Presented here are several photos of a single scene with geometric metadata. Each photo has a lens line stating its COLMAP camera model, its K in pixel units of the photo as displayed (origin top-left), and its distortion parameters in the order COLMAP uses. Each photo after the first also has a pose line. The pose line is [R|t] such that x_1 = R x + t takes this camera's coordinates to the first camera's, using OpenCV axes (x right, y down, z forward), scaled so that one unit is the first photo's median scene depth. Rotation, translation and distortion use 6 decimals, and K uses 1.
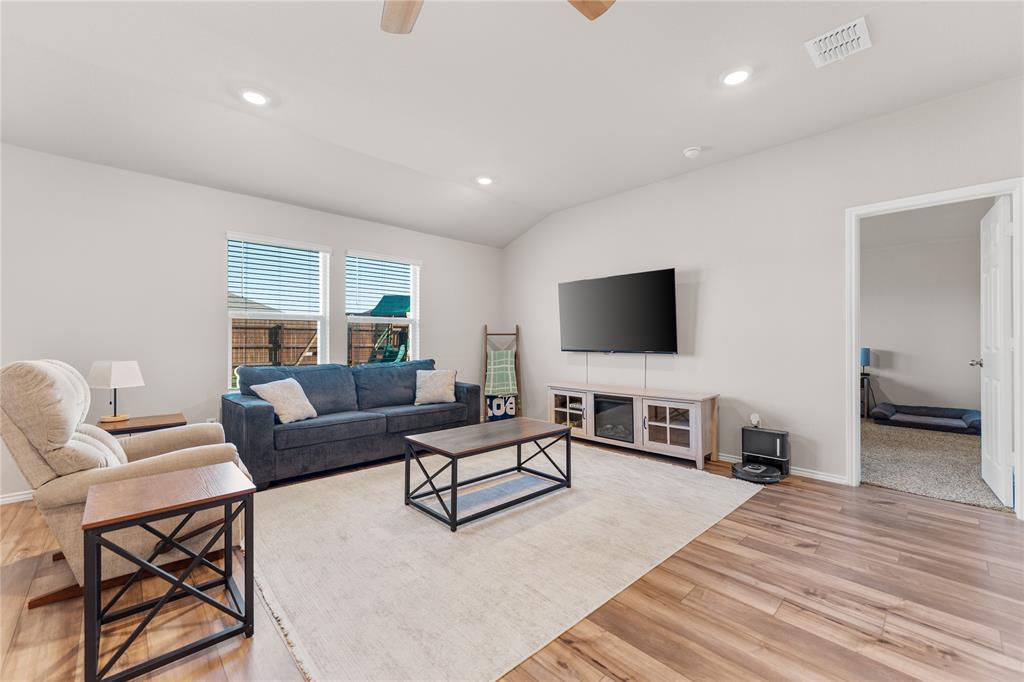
lens RADIAL K [[415.5, 0, 513.5], [0, 415.5, 342.0], [0, 0, 1]] dist [-0.001709, -0.000330]
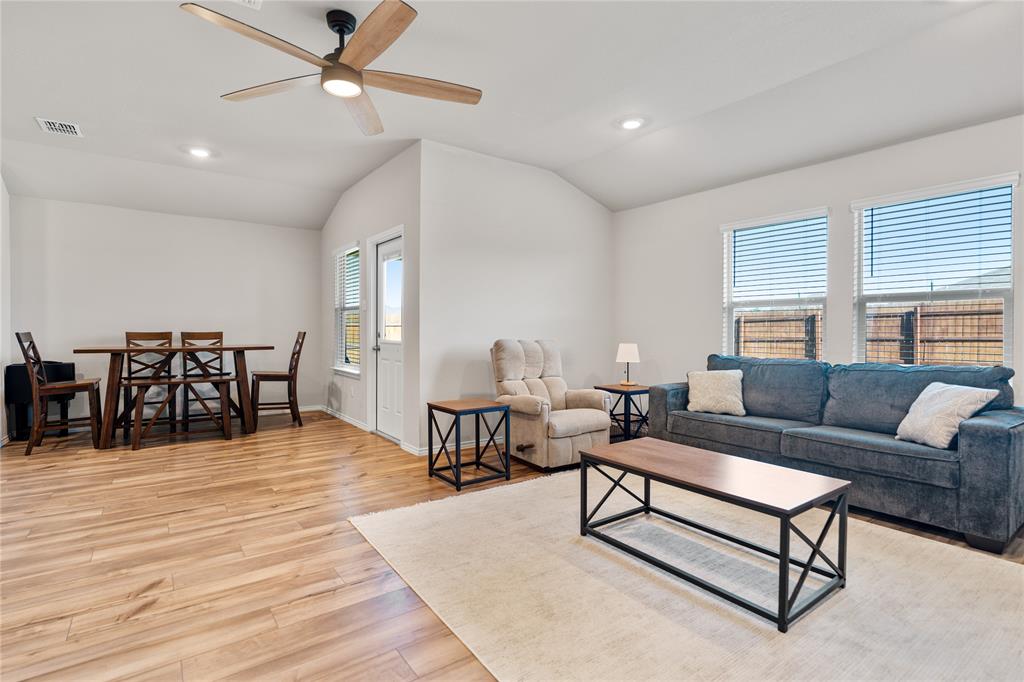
lens RADIAL K [[500.2, 0, 506.5], [0, 500.2, 331.8], [0, 0, 1]] dist [-0.001138, 0.000555]
pose [[-0.141003, 0.005845, -0.989992, 0.528212], [-0.001905, 0.999979, 0.006175, -0.003337], [0.990007, 0.002756, -0.140988, 0.529977]]
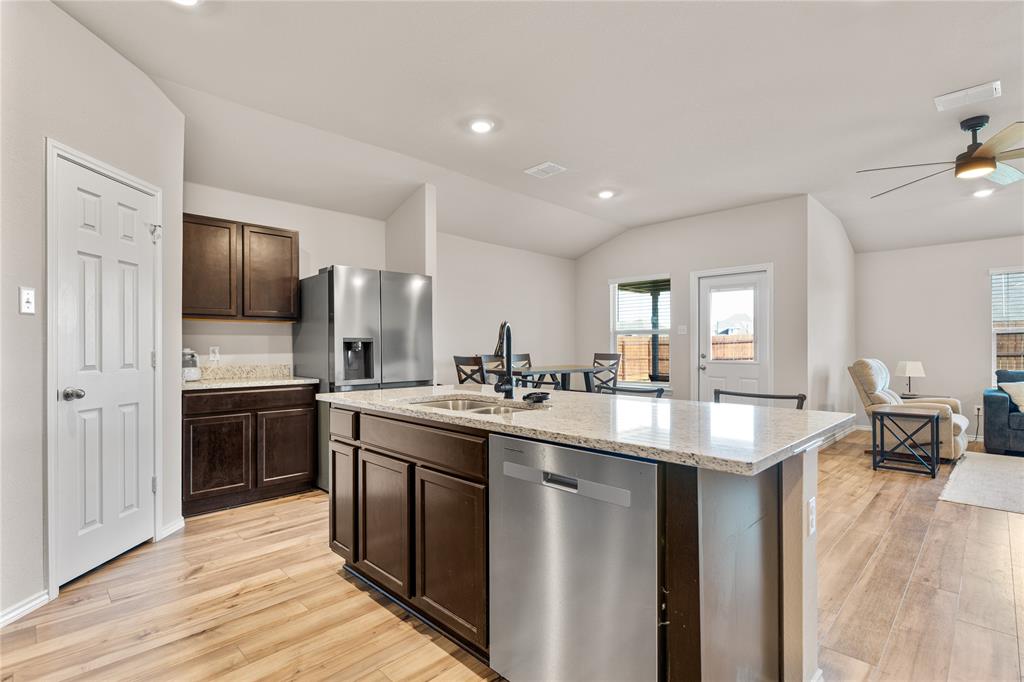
lens RADIAL K [[486.5, 0, 510.1], [0, 486.5, 345.5], [0, 0, 1]] dist [-0.000303, 0.000753]
pose [[0.025252, -0.005207, -0.999668, 0.715554], [0.001712, 0.999985, -0.005165, -0.010581], [0.999680, -0.001581, 0.025261, -0.508506]]
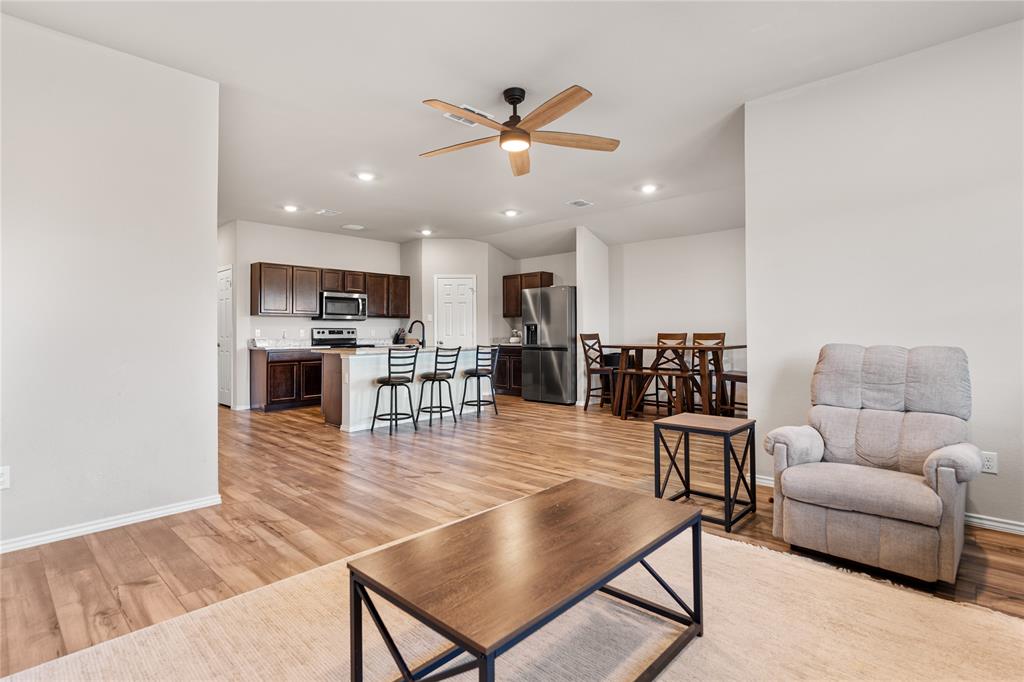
lens RADIAL K [[500.2, 0, 508.9], [0, 500.2, 330.2], [0, 0, 1]] dist [-0.001138, 0.000555]
pose [[-0.998554, 0.006173, -0.053409, 0.015391], [0.006382, 0.999973, -0.003754, -0.000417], [0.053384, -0.004089, -0.998566, 1.012368]]
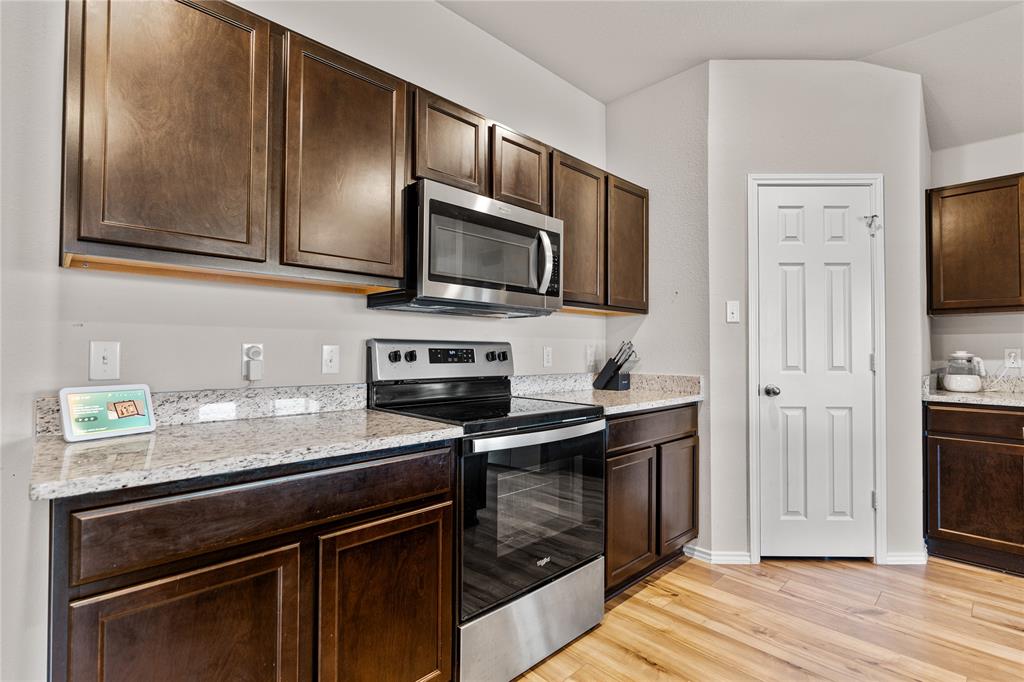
lens RADIAL K [[486.5, 0, 513.9], [0, 486.5, 340.3], [0, 0, 1]] dist [-0.000303, 0.000753]
pose [[-0.999844, -0.004190, -0.017161, 0.502362], [-0.003864, 0.999812, -0.018995, -0.010523], [0.017237, -0.018925, -0.999672, -0.379442]]
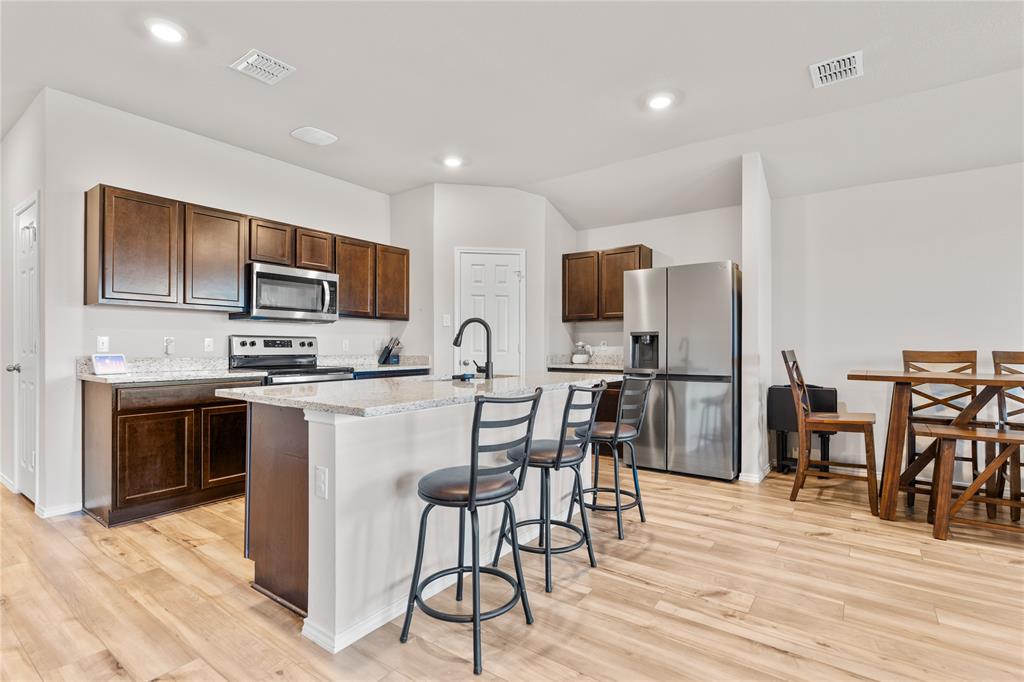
lens RADIAL K [[486.5, 0, 509.0], [0, 486.5, 346.7], [0, 0, 1]] dist [-0.000303, 0.000753]
pose [[-0.983788, -0.001558, -0.179328, 0.280679], [-0.001931, 0.999996, 0.001904, -0.000791], [0.179324, 0.002220, -0.983788, 0.151927]]
